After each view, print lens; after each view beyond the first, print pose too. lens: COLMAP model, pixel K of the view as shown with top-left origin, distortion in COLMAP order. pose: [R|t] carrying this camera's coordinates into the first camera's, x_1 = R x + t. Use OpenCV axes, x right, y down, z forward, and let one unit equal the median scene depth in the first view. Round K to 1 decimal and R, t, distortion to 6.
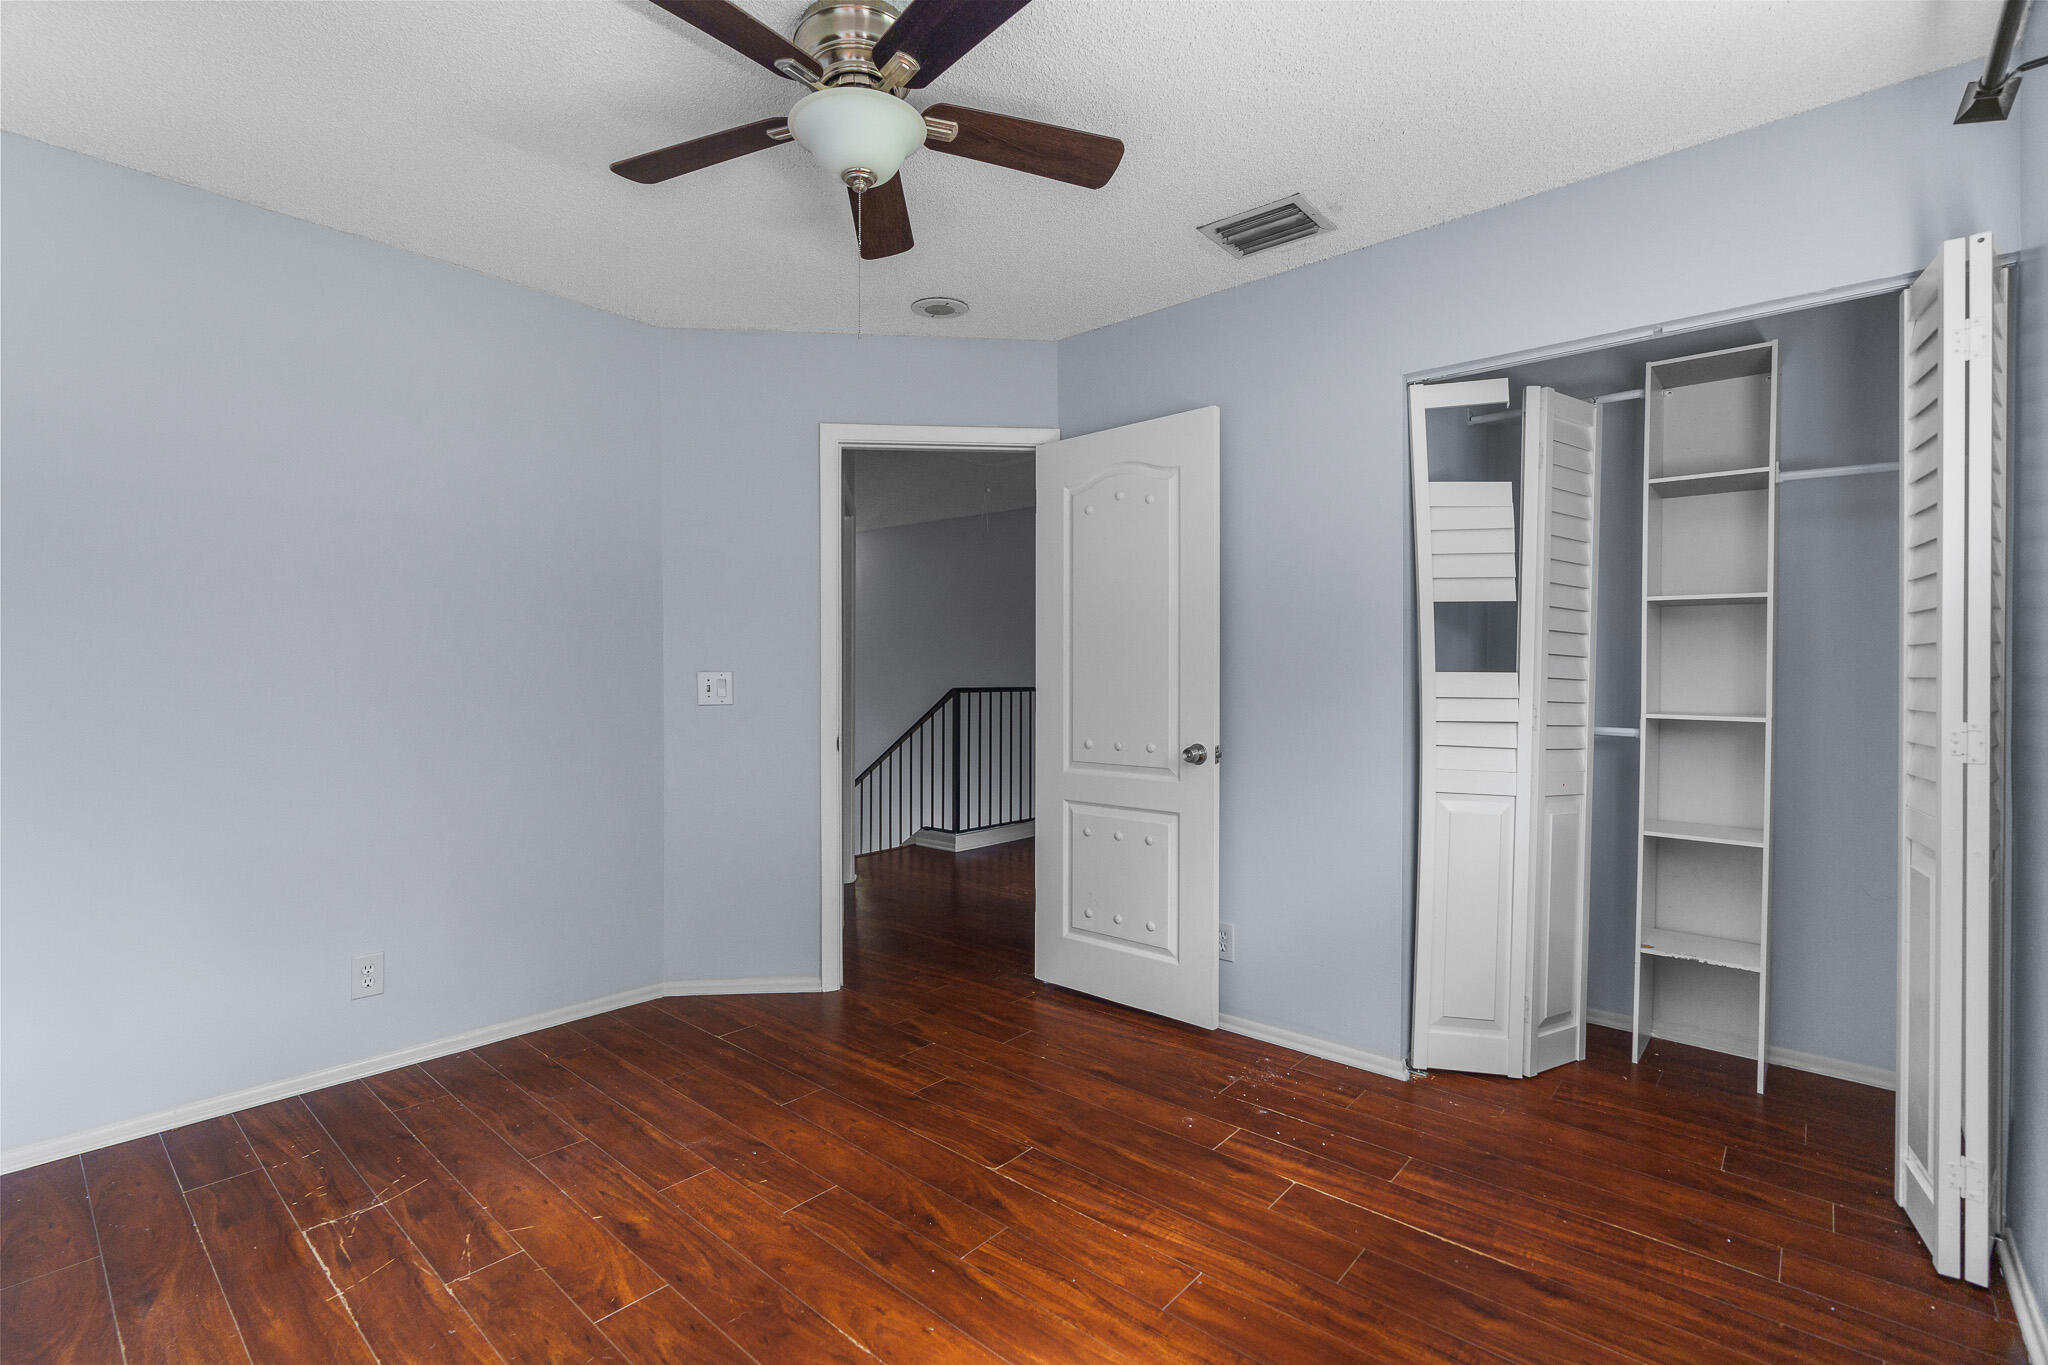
lens RADIAL K [[929.7, 0, 988.8], [0, 929.7, 686.0], [0, 0, 1]] dist [-0.008188, 0.004844]
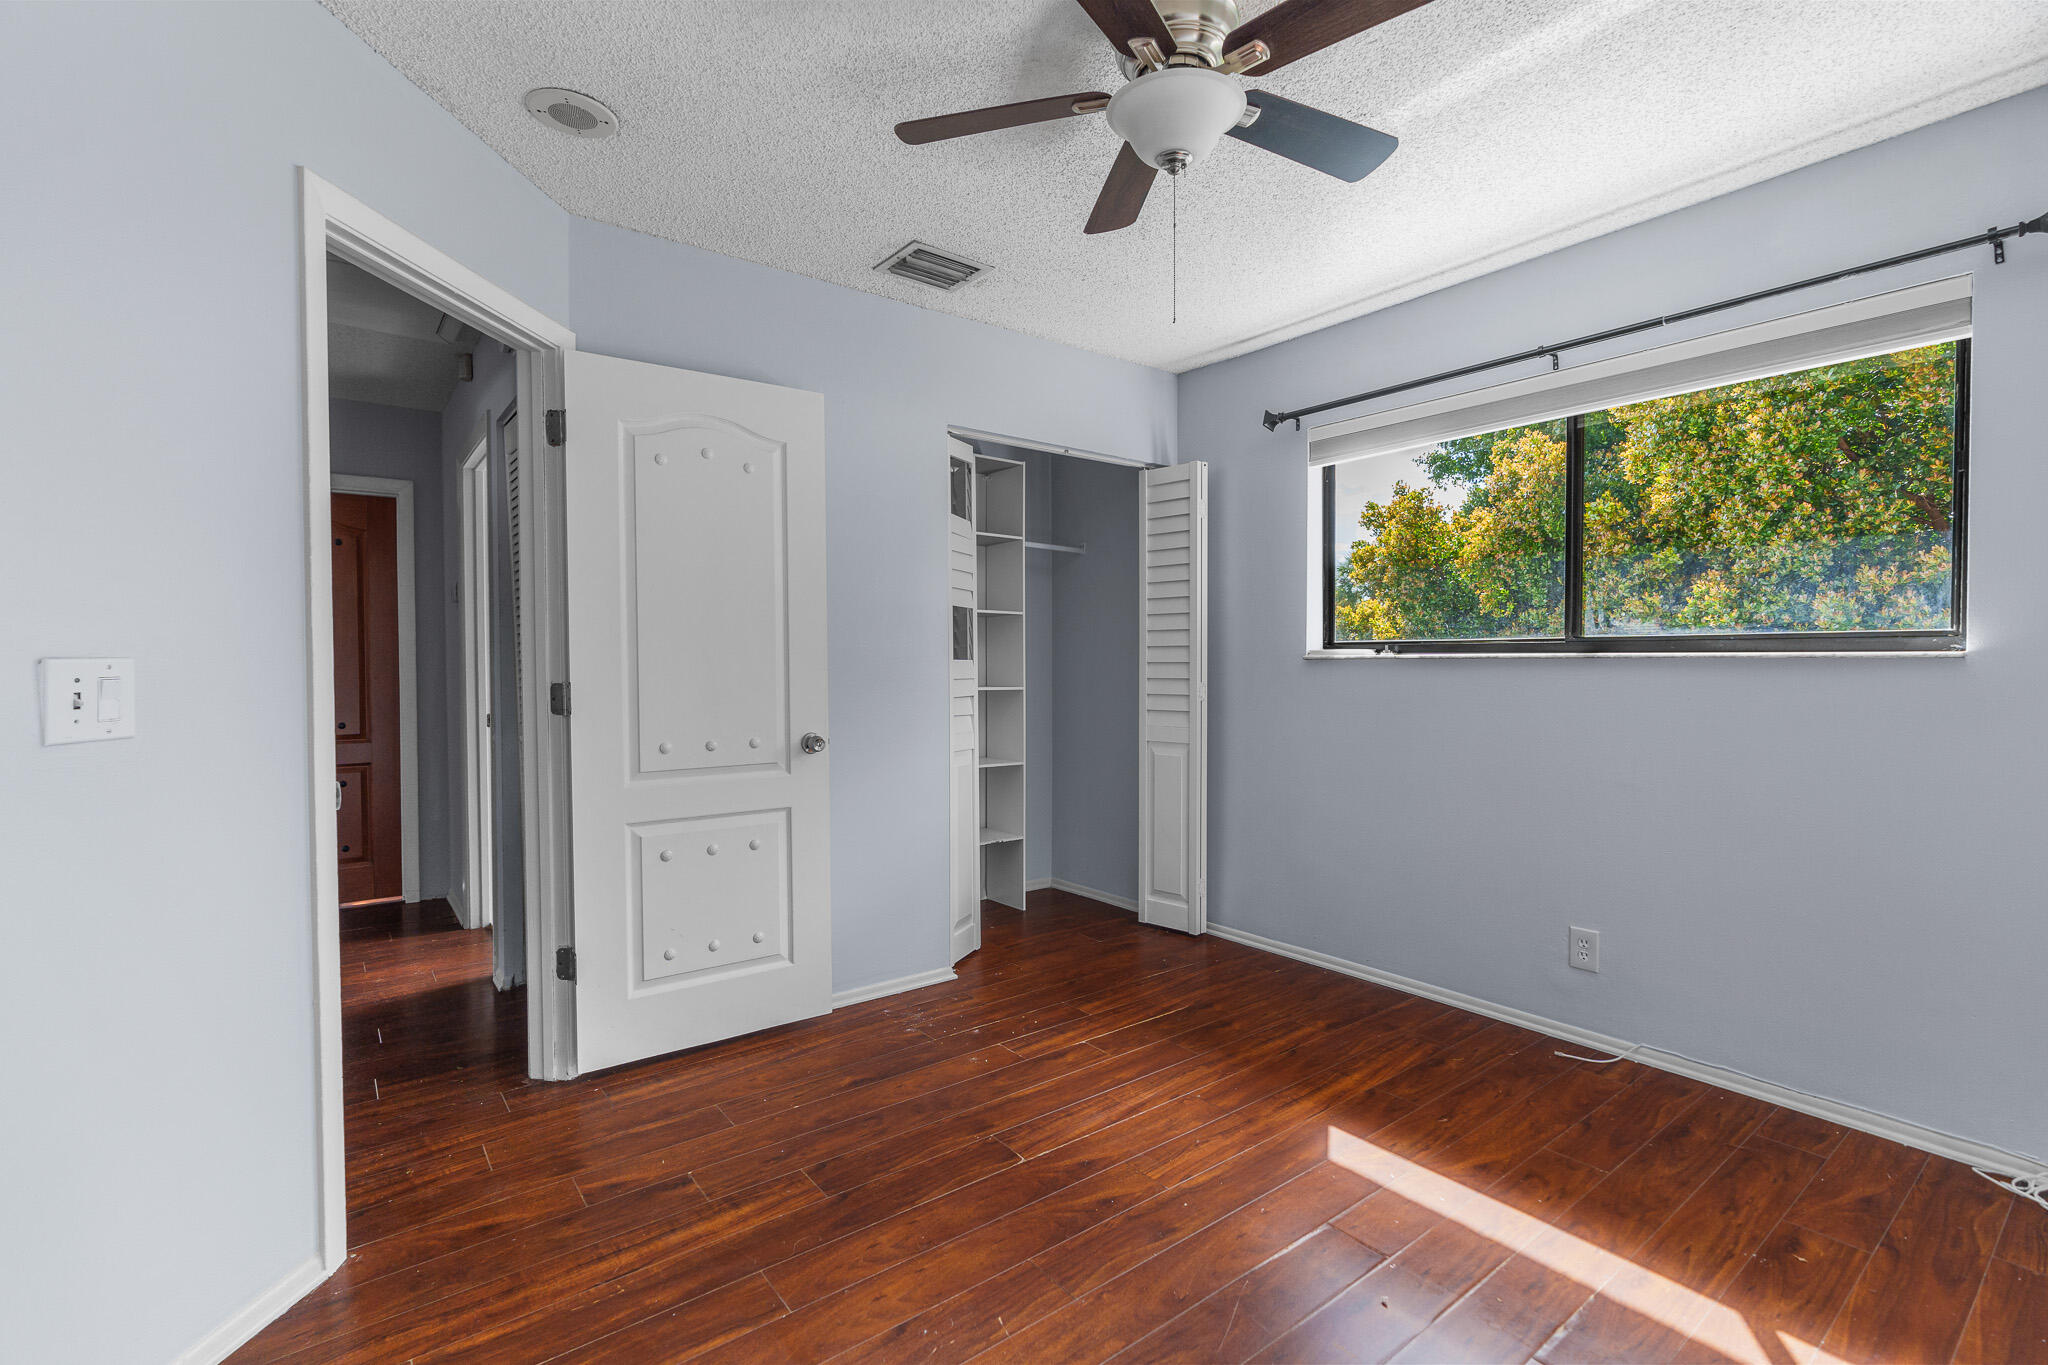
lens RADIAL K [[929.7, 0, 1039.0], [0, 929.7, 681.1], [0, 0, 1]] dist [-0.008188, 0.004844]
pose [[0.172759, -0.023787, 0.984677, -0.833589], [0.019563, 0.999594, 0.020715, -0.008305], [-0.984770, 0.015685, 0.173154, 0.703570]]
